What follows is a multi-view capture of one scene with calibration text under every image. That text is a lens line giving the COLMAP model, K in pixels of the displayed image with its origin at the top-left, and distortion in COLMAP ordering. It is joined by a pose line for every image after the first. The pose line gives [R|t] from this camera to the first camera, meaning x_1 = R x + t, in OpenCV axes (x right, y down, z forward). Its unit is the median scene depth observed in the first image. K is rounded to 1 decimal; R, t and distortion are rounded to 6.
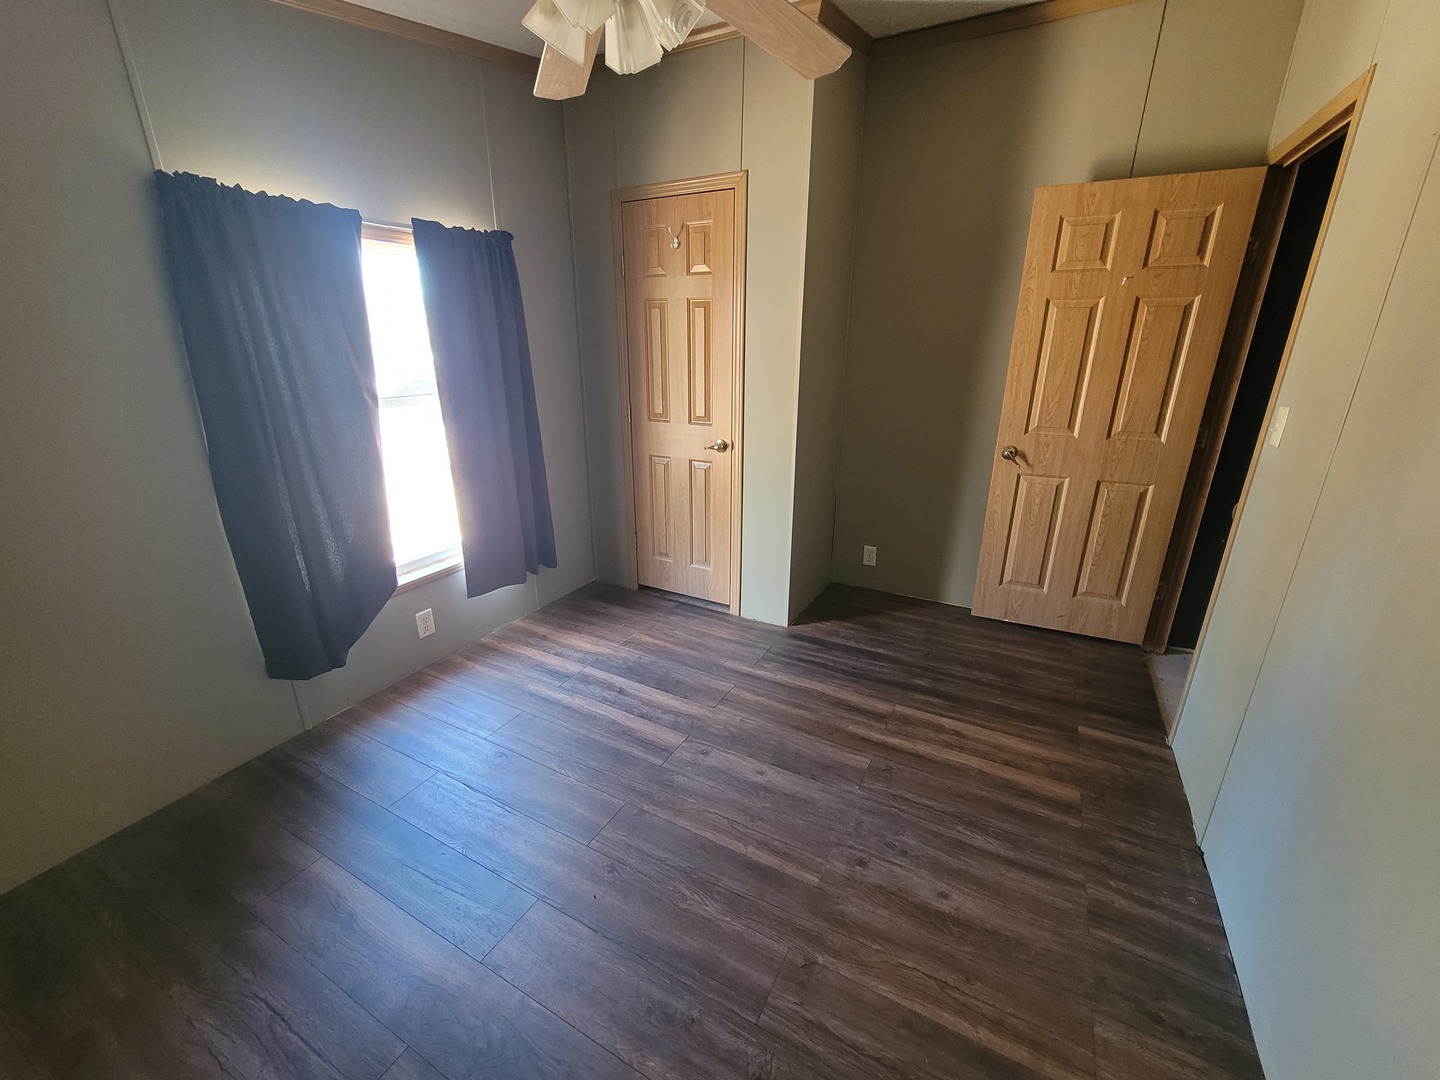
lens RADIAL K [[587.8, 0, 715.9], [0, 587.8, 539.5], [0, 0, 1]] dist [-0.000060, 0.000796]
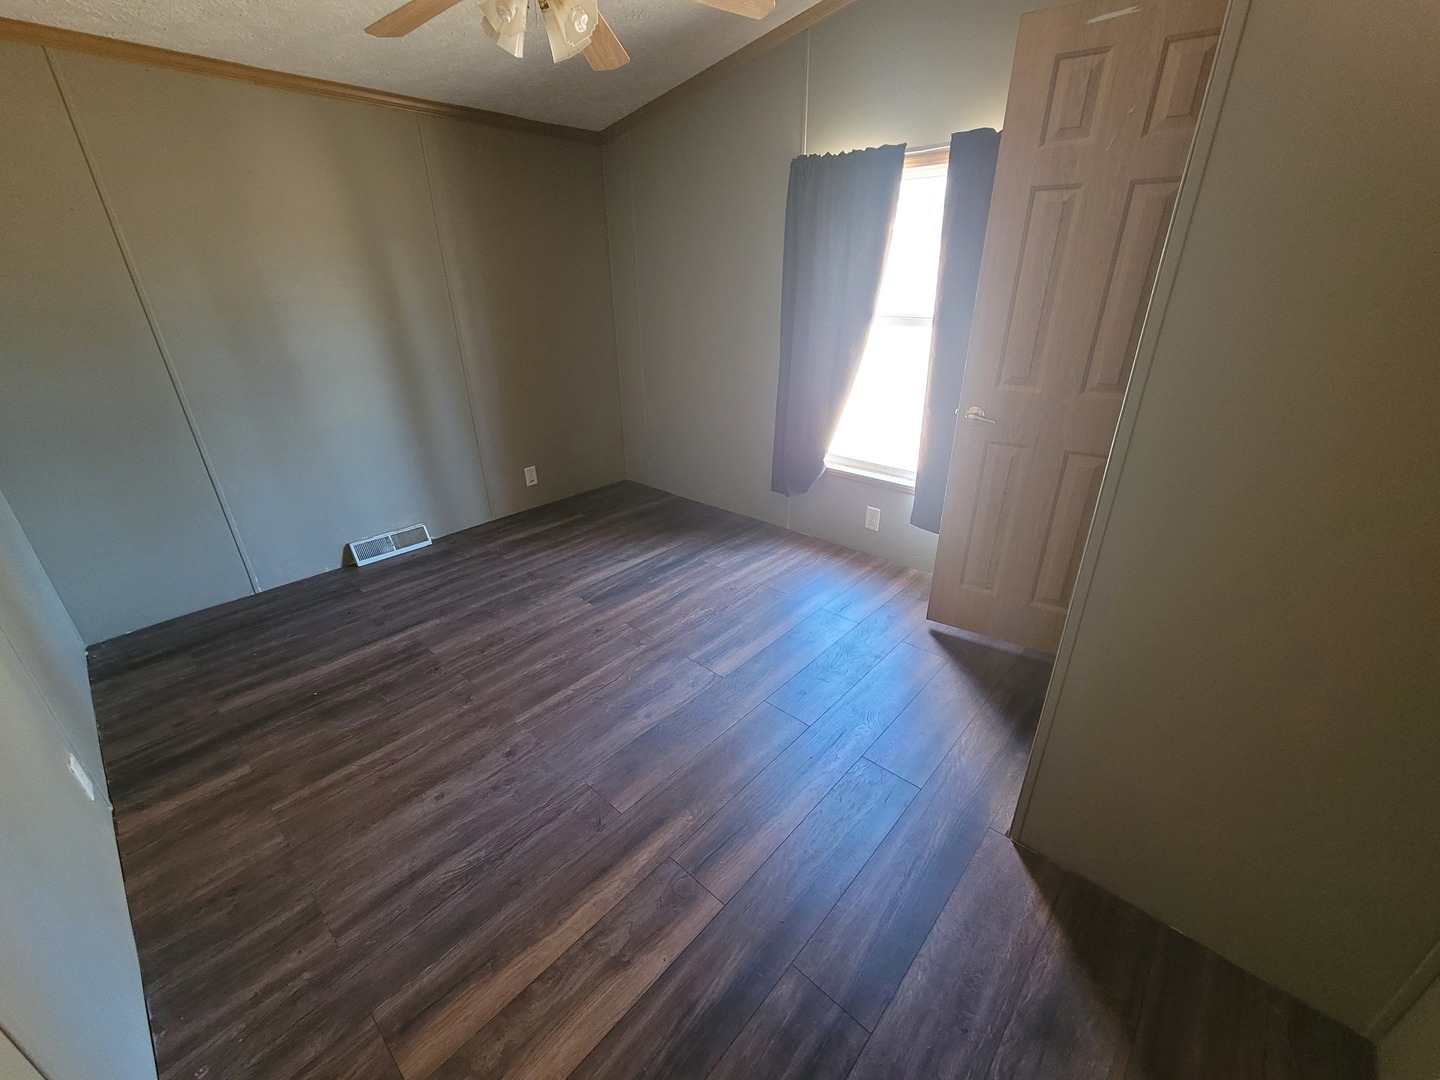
lens RADIAL K [[587.8, 0, 718.5], [0, 587.8, 538.1], [0, 0, 1]] dist [-0.000060, 0.000796]
pose [[-0.234768, 0.398166, -0.886762, 0.940152], [-0.316449, 0.831258, 0.457024, -0.393135], [0.919100, 0.387910, -0.069154, 1.242742]]
